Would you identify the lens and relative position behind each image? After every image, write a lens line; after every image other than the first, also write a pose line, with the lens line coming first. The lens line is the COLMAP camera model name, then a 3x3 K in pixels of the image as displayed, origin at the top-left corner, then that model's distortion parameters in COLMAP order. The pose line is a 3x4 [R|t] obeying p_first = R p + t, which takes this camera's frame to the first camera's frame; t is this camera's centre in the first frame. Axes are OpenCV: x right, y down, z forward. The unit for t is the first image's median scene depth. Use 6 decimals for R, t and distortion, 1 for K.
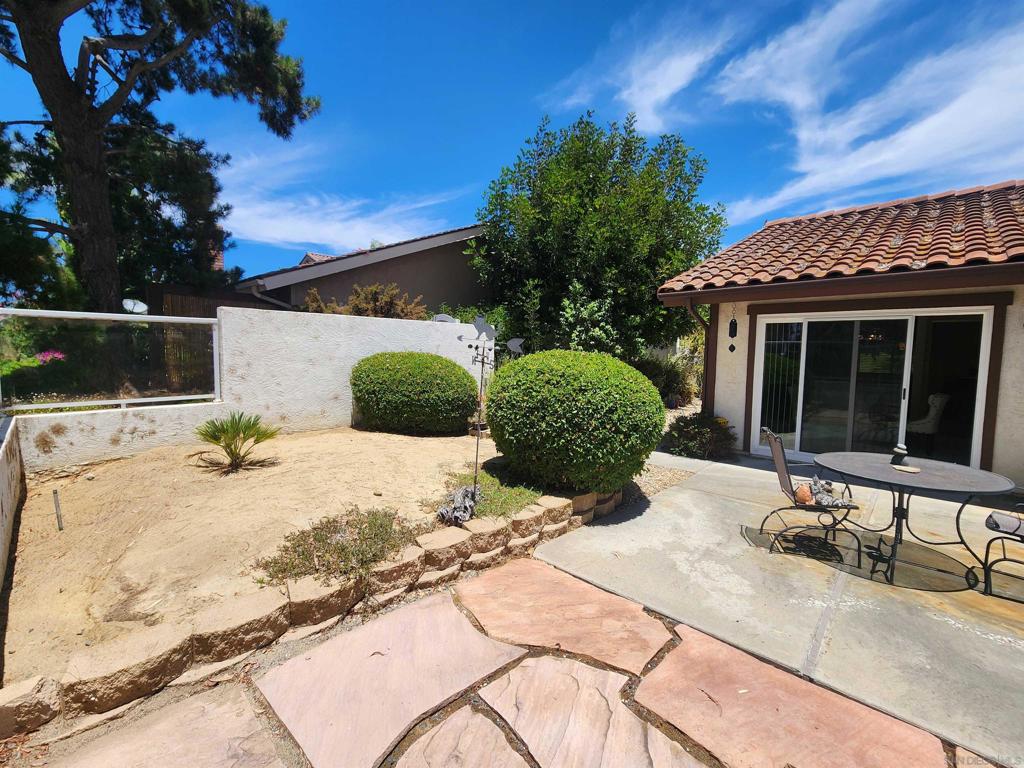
lens RADIAL K [[444.8, 0, 512.6], [0, 444.8, 382.5], [0, 0, 1]] dist [0.001446, 0.000386]
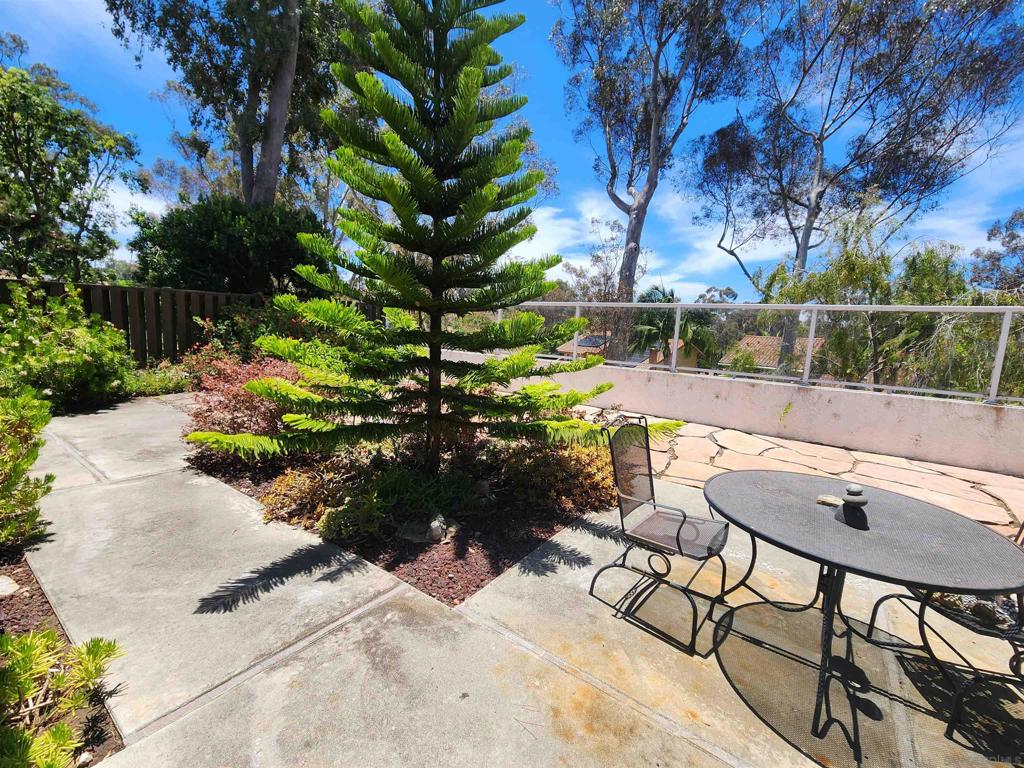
lens RADIAL K [[444.8, 0, 512.6], [0, 444.8, 382.5], [0, 0, 1]] dist [0.001446, 0.000386]
pose [[-0.988986, -0.041173, -0.142170, 0.453918], [-0.069260, 0.977615, 0.198678, -0.018614], [0.130808, 0.206336, -0.969698, 0.480224]]
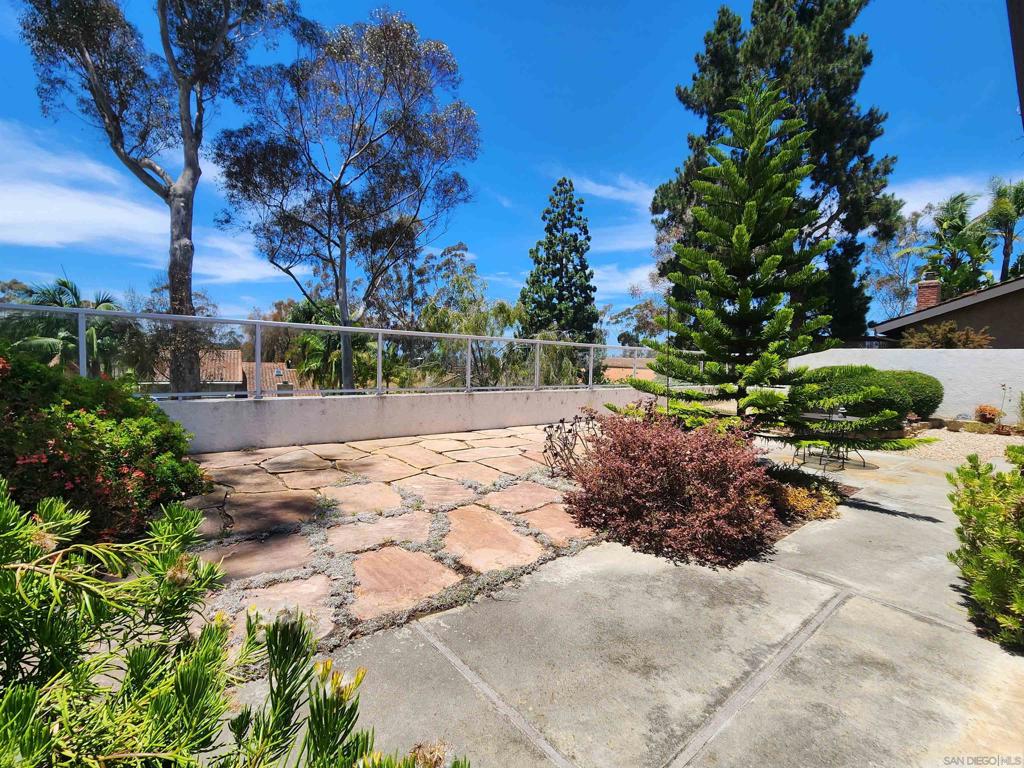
lens RADIAL K [[444.8, 0, 512.6], [0, 444.8, 382.5], [0, 0, 1]] dist [0.001446, 0.000386]
pose [[-0.117309, 0.035200, -0.992471, 1.038215], [-0.105563, 0.993268, 0.047706, 0.029015], [0.987469, 0.110364, -0.112804, -0.097887]]
